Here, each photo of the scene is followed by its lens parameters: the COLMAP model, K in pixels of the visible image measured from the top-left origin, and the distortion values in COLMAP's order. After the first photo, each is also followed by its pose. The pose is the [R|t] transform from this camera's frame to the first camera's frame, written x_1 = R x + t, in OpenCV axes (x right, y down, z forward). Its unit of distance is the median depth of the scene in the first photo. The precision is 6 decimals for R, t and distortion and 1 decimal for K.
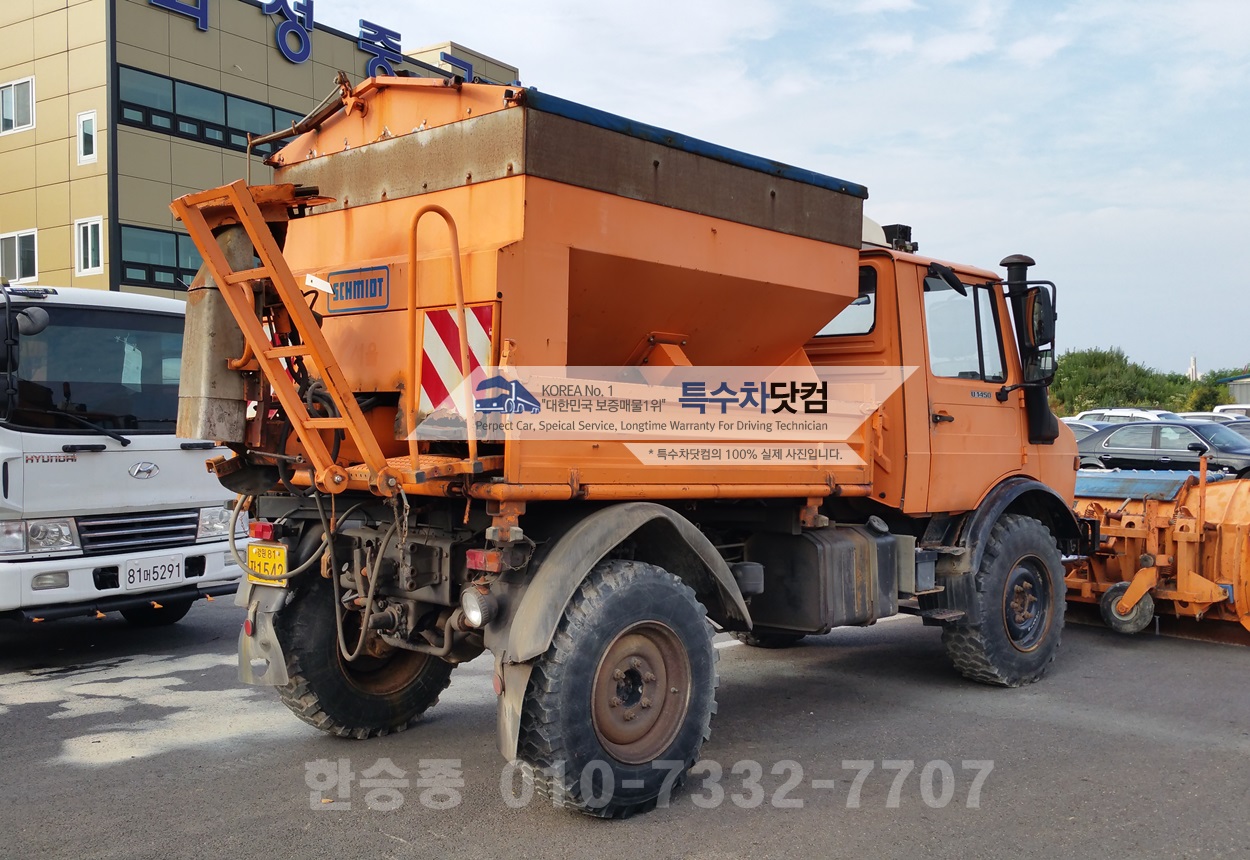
lens RADIAL K [[1279.3, 0, 635.6], [0, 1279.3, 424.3], [0, 0, 1]] dist [0.010190, 0.000000]
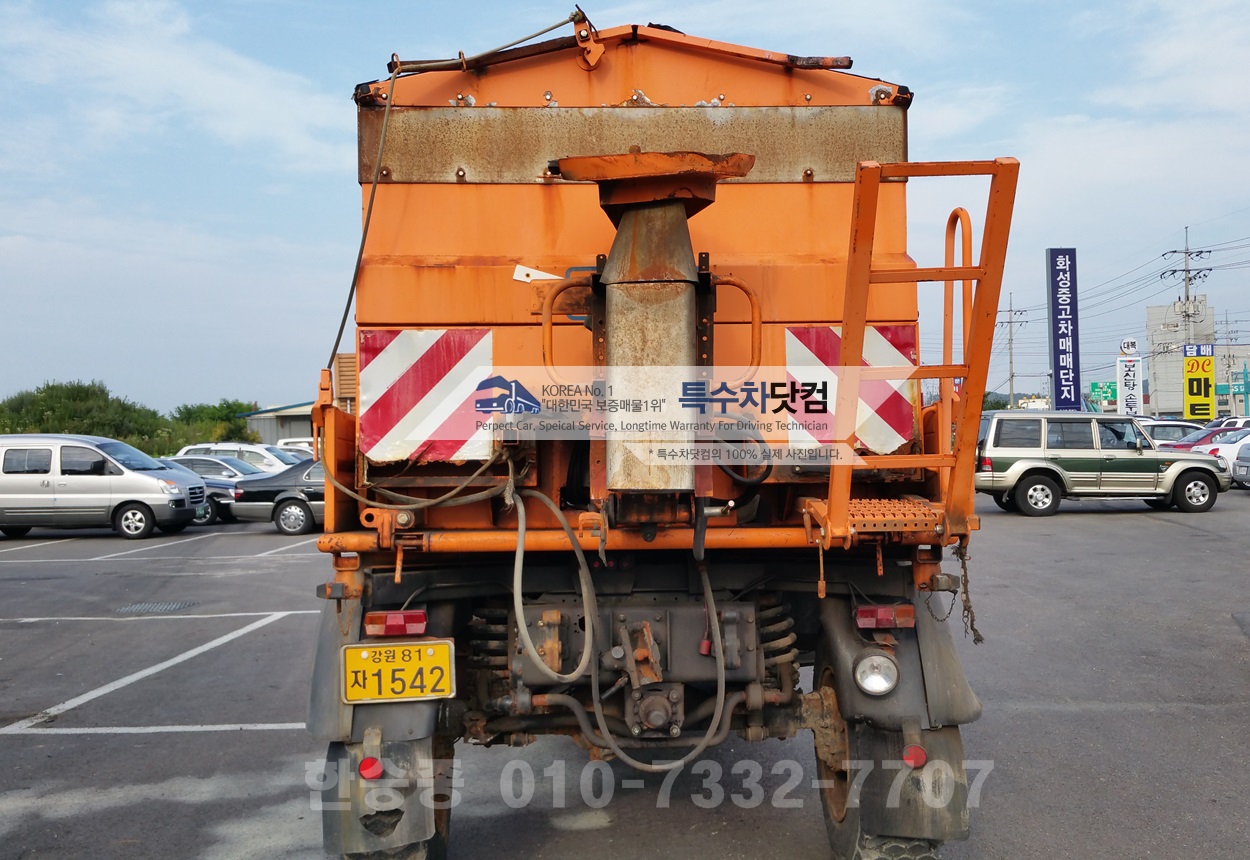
lens RADIAL K [[1279.3, 0, 626.2], [0, 1279.3, 422.7], [0, 0, 1]] dist [0.010190, 0.000000]
pose [[0.714492, 0.007948, 0.699598, -0.101725], [0.011790, 0.999657, -0.023398, -0.000912], [-0.699544, 0.024966, 0.714153, 0.059194]]
